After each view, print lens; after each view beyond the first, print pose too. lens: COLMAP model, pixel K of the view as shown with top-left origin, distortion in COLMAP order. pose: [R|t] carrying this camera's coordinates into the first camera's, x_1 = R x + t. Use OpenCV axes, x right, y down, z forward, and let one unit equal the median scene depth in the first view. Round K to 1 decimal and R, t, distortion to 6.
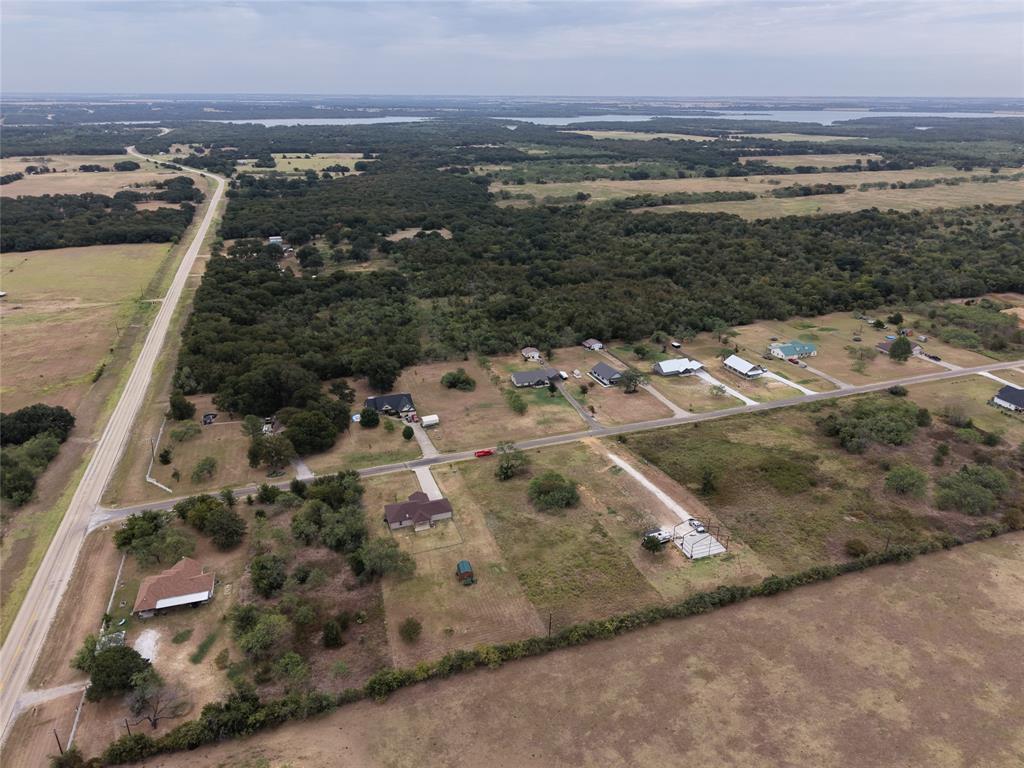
lens RADIAL K [[666.7, 0, 512.0], [0, 666.7, 384.0], [0, 0, 1]] dist [0.006050, -0.014107]
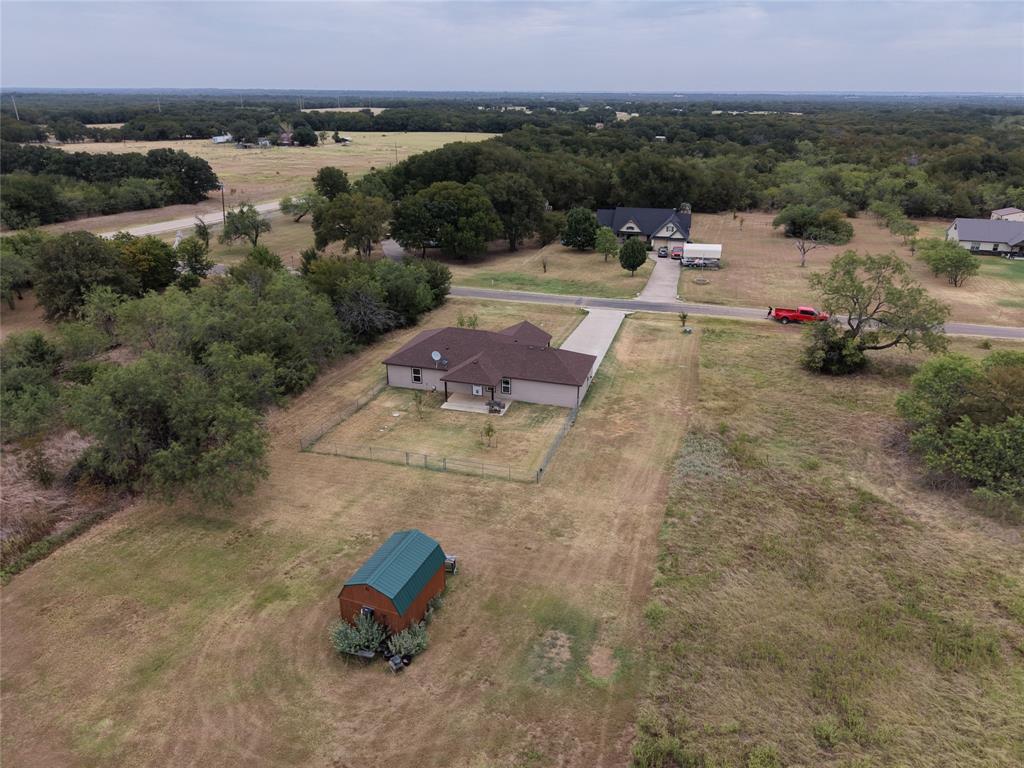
lens RADIAL K [[666.7, 0, 512.0], [0, 666.7, 384.0], [0, 0, 1]] dist [0.006050, -0.014107]
pose [[0.804566, 0.225844, -0.549244, 0.043278], [-0.230991, 0.971047, 0.060916, 0.176498], [0.547099, 0.077859, 0.833439, 0.734562]]
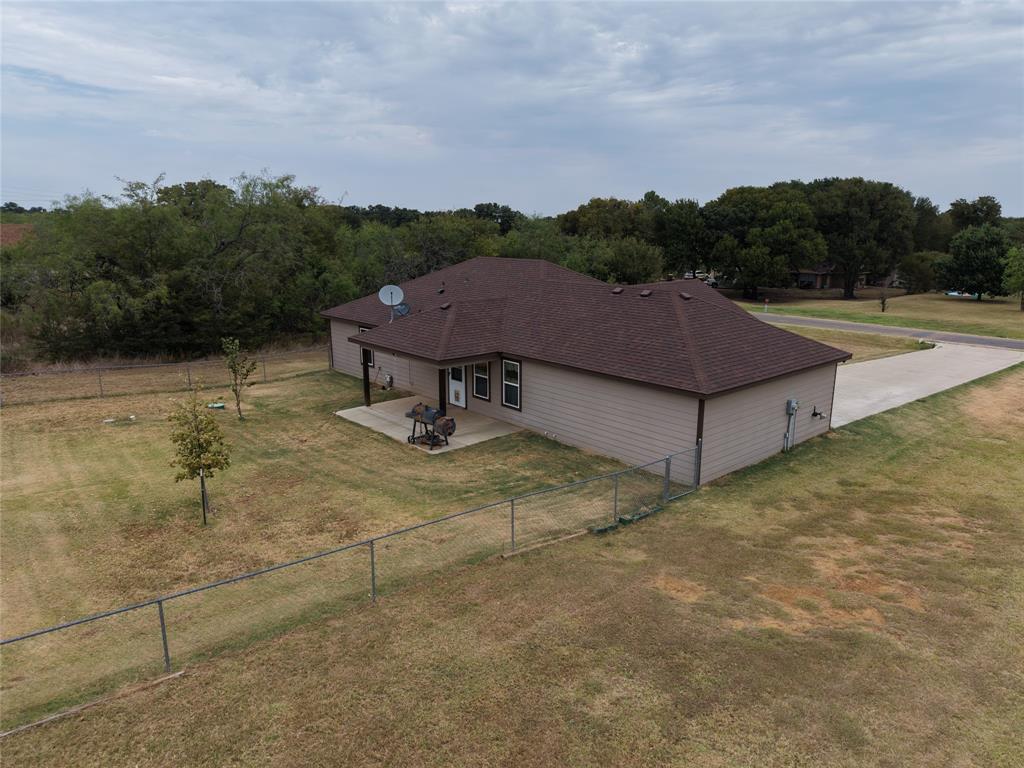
lens RADIAL K [[666.7, 0, 512.0], [0, 666.7, 384.0], [0, 0, 1]] dist [0.006050, -0.014107]
pose [[0.352025, 0.196461, -0.915140, -0.028002], [-0.362496, 0.930038, 0.060219, 0.189555], [0.862945, 0.310536, 0.398613, 0.937825]]
